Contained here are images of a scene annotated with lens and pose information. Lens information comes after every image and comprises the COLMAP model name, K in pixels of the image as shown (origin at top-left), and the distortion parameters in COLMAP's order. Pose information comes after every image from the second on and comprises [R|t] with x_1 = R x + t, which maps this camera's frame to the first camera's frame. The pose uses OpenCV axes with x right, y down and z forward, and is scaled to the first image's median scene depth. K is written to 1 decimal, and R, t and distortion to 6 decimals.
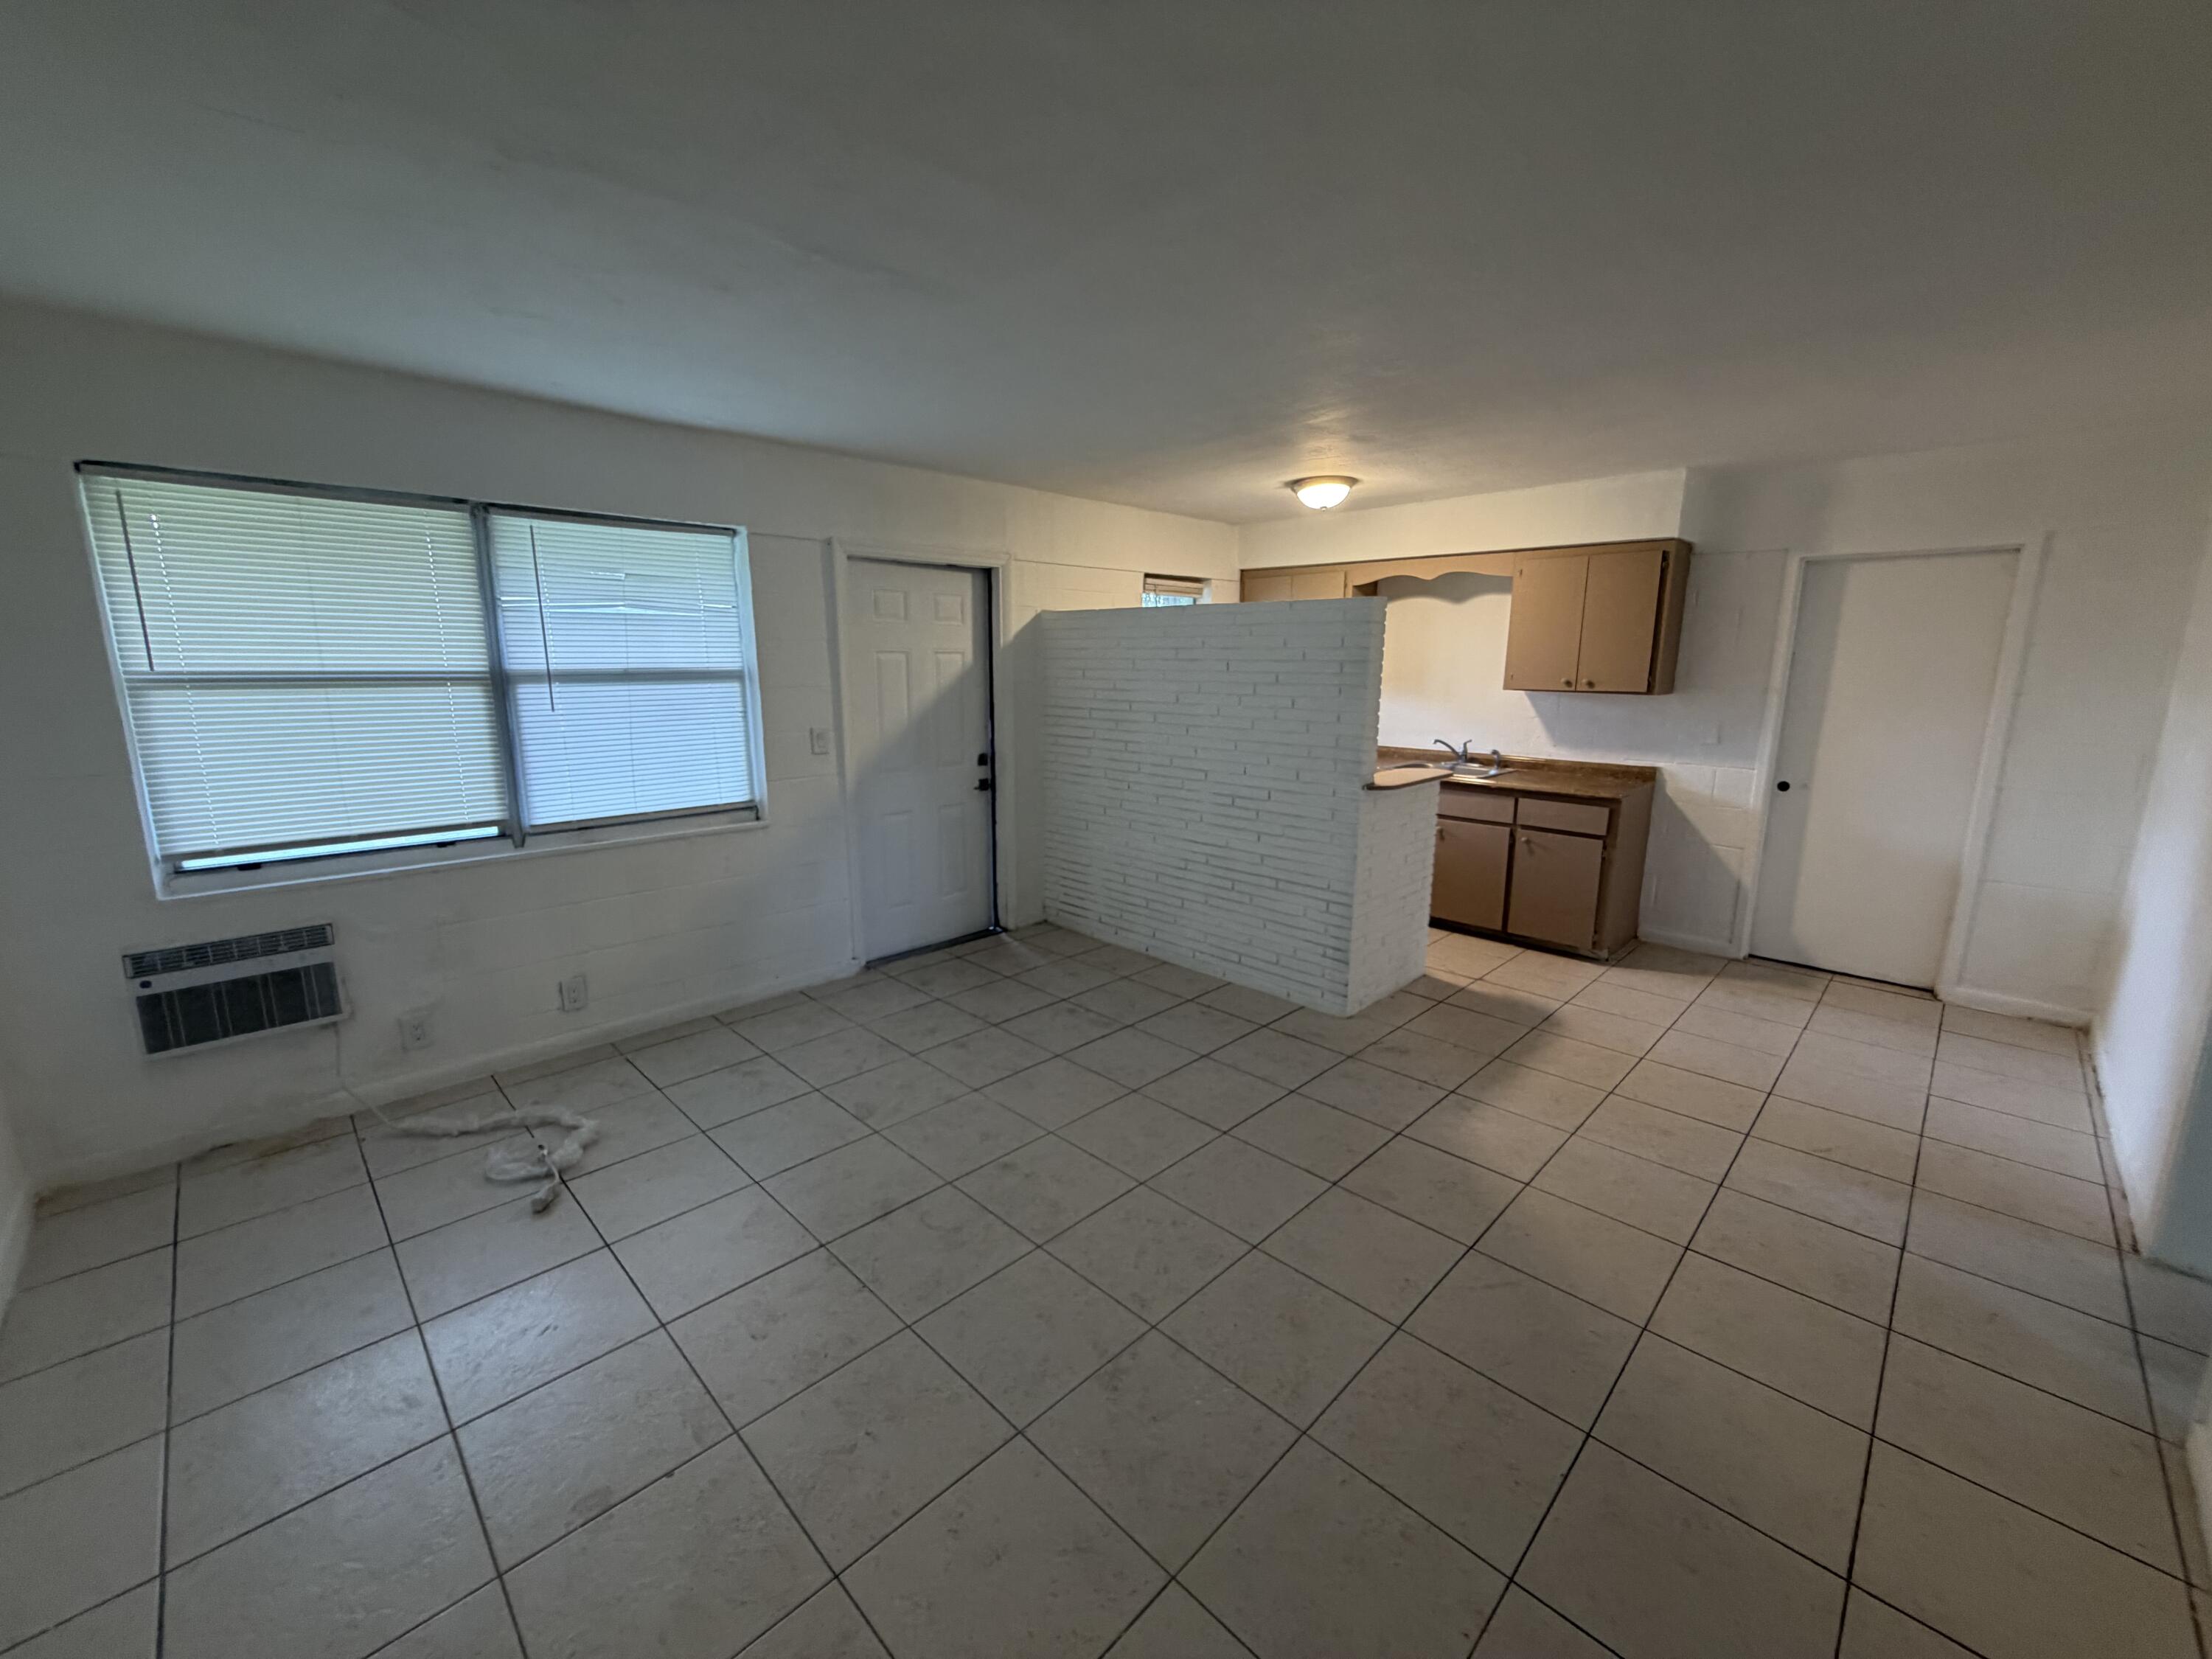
lens RADIAL K [[883.8, 0, 1099.9], [0, 883.8, 829.2], [0, 0, 1]] dist [-0.000270, 0.000309]
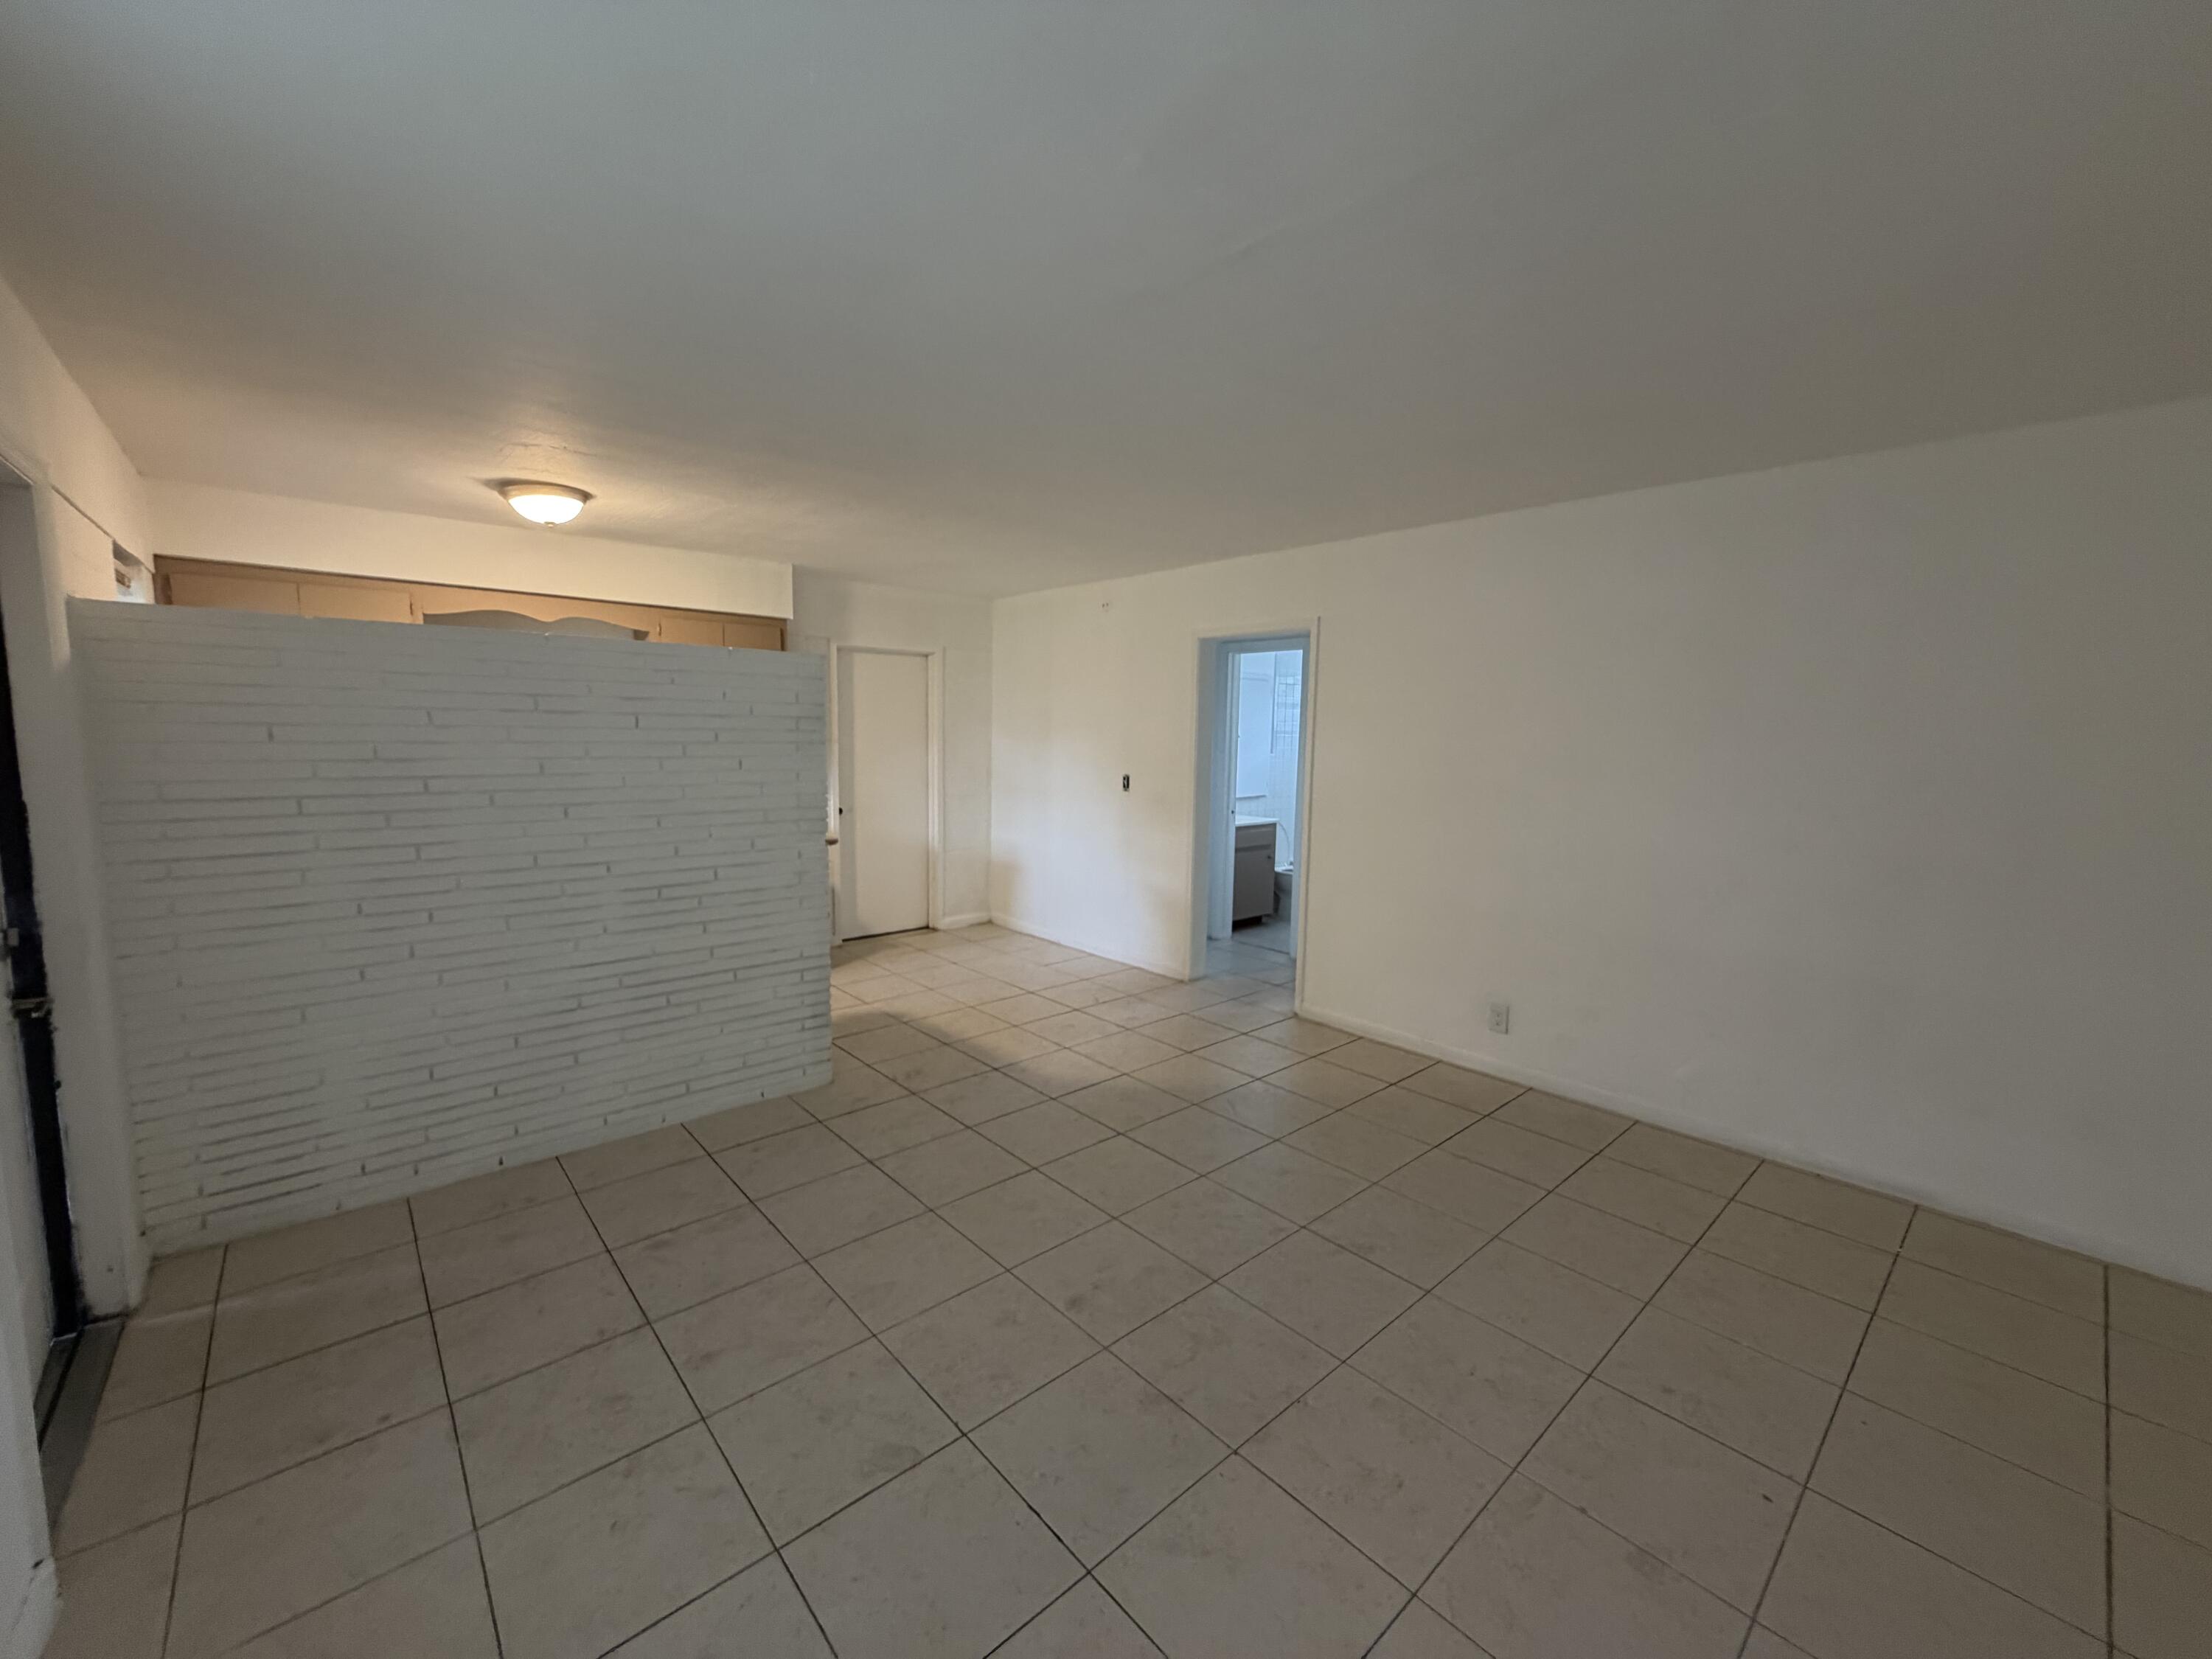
lens RADIAL K [[882.2, 0, 1100.3], [0, 882.2, 828.5], [0, 0, 1]] dist [0.000614, -0.000133]
pose [[0.057049, -0.115279, 0.991694, -0.635421], [0.175353, 0.979027, 0.103719, -0.107654], [-0.982851, 0.167980, 0.076067, 0.591168]]
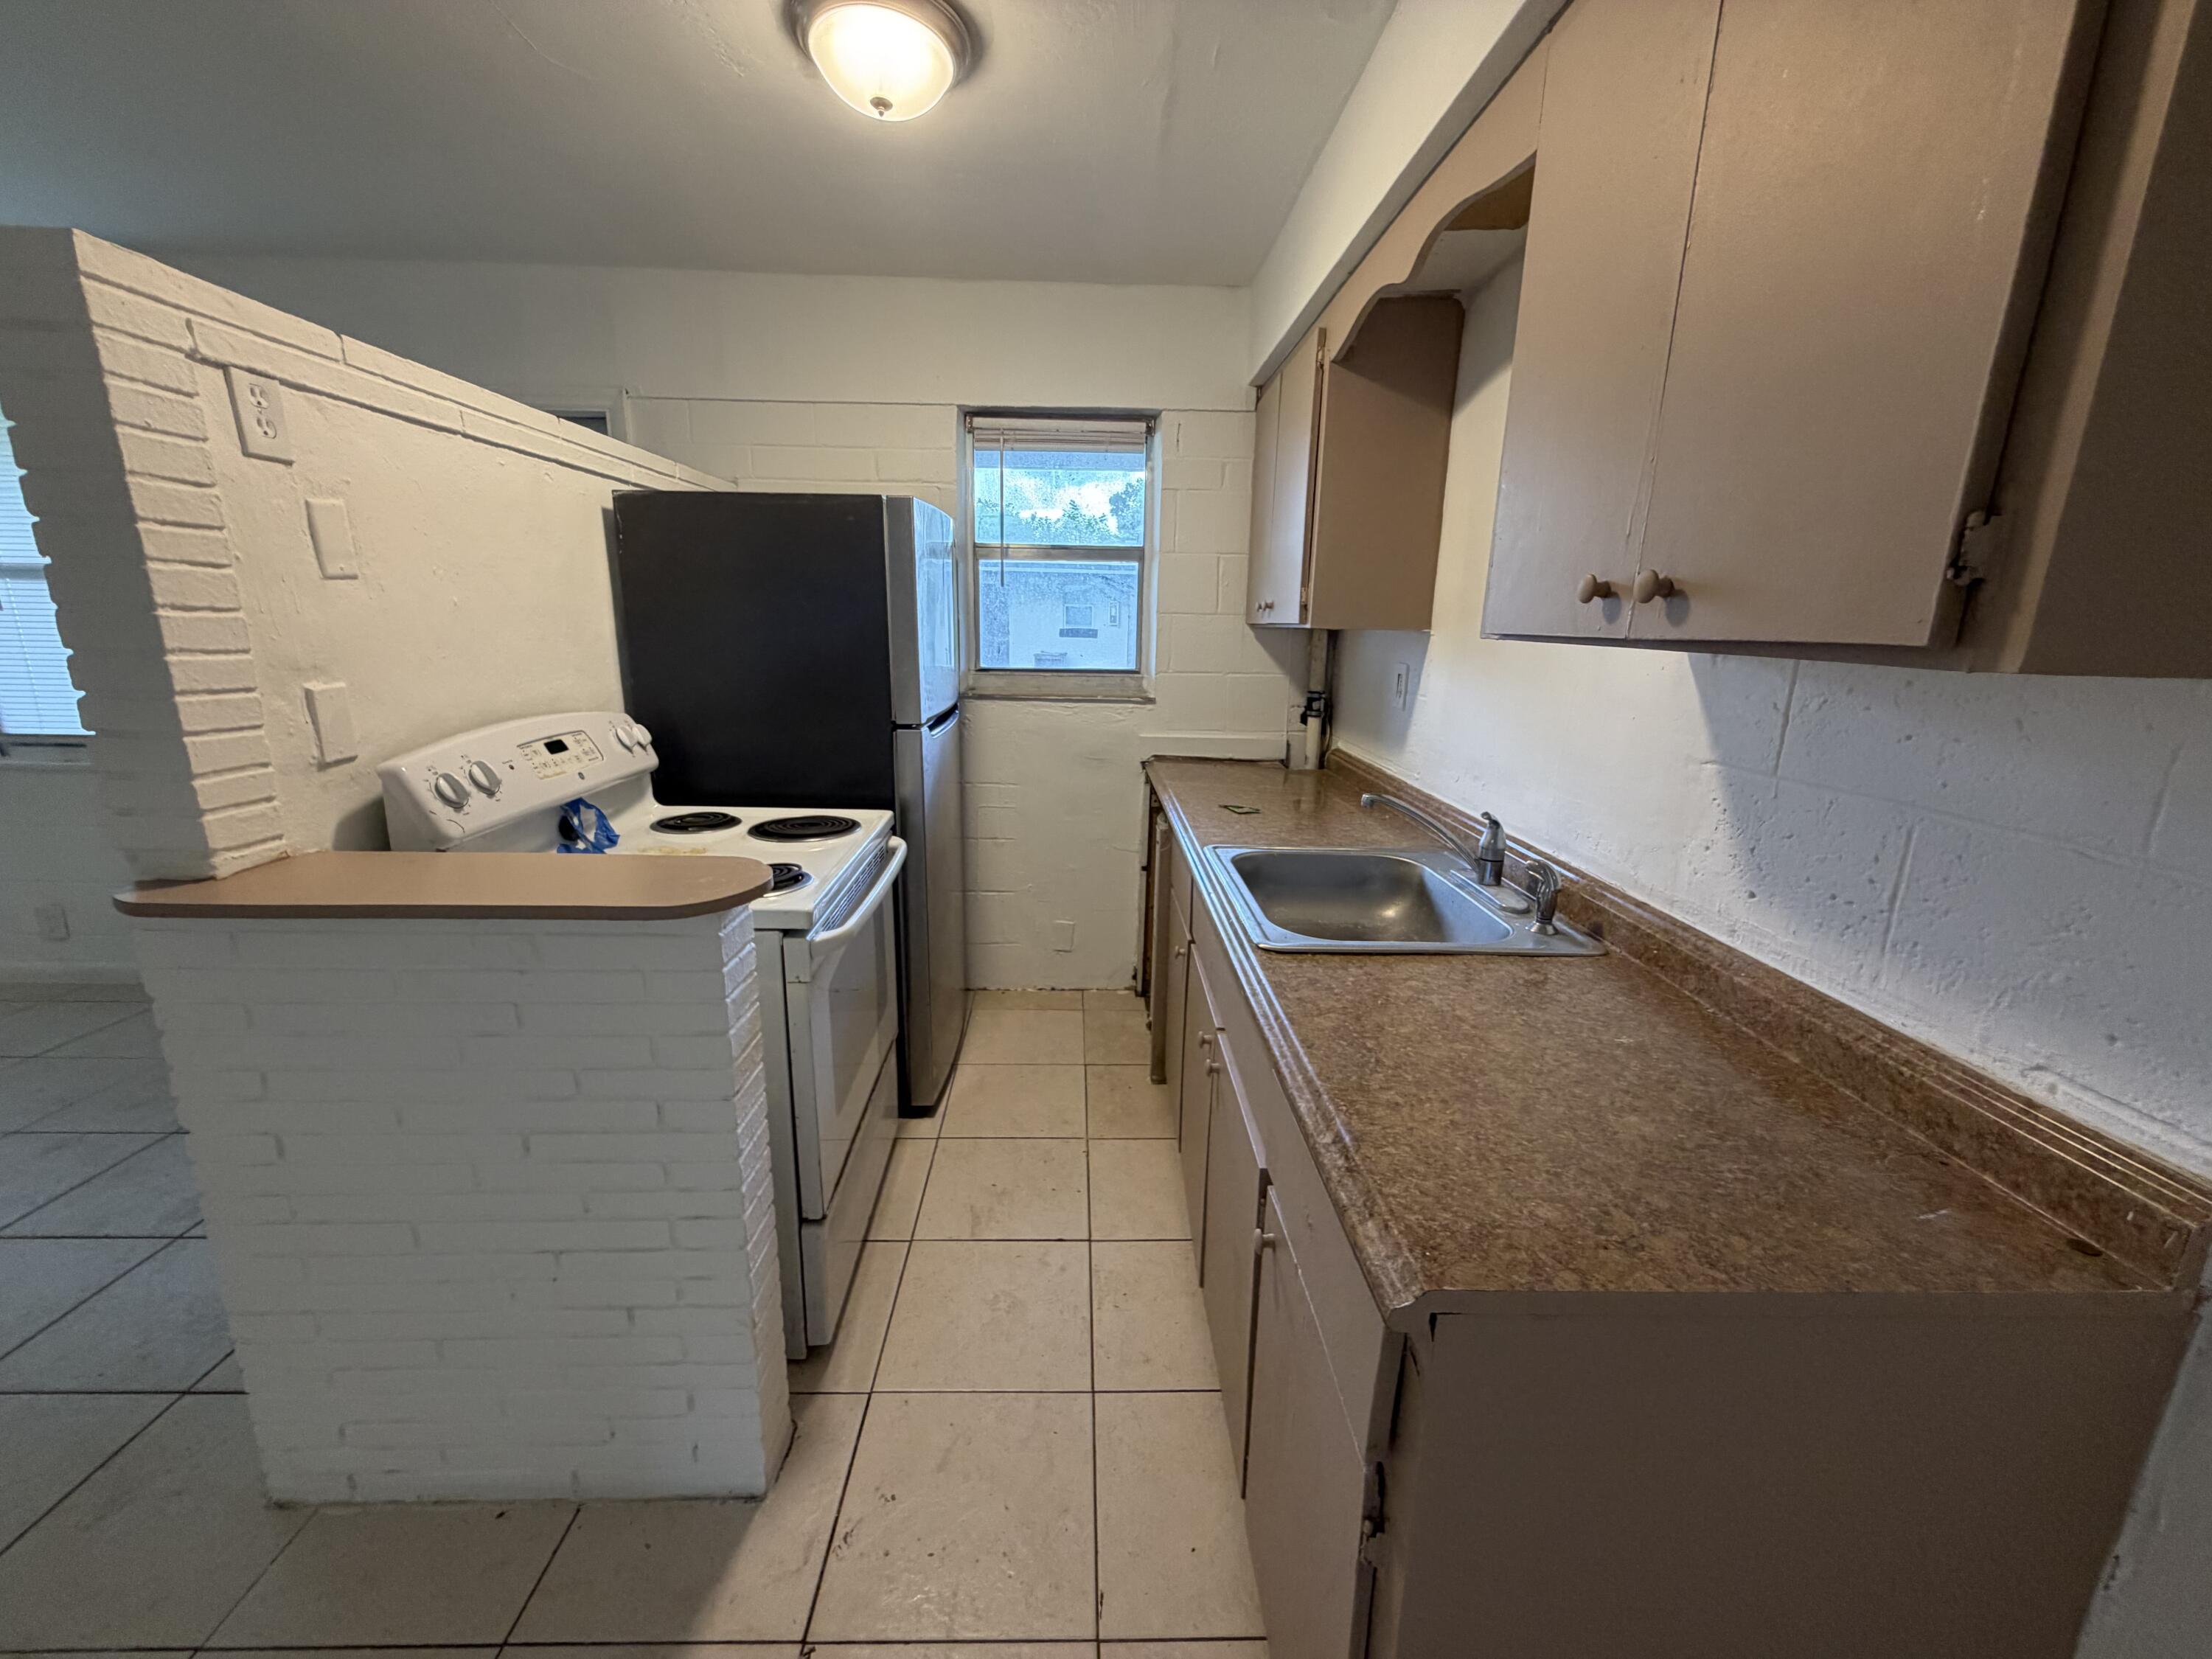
lens RADIAL K [[874.2, 0, 1106.0], [0, 874.2, 829.5], [0, 0, 1]] dist [-0.001024, -0.000154]
pose [[0.723178, 0.171507, -0.669028, 0.722645], [-0.147366, 0.984687, 0.093134, -0.142559], [0.674756, 0.031239, 0.737379, 0.959366]]
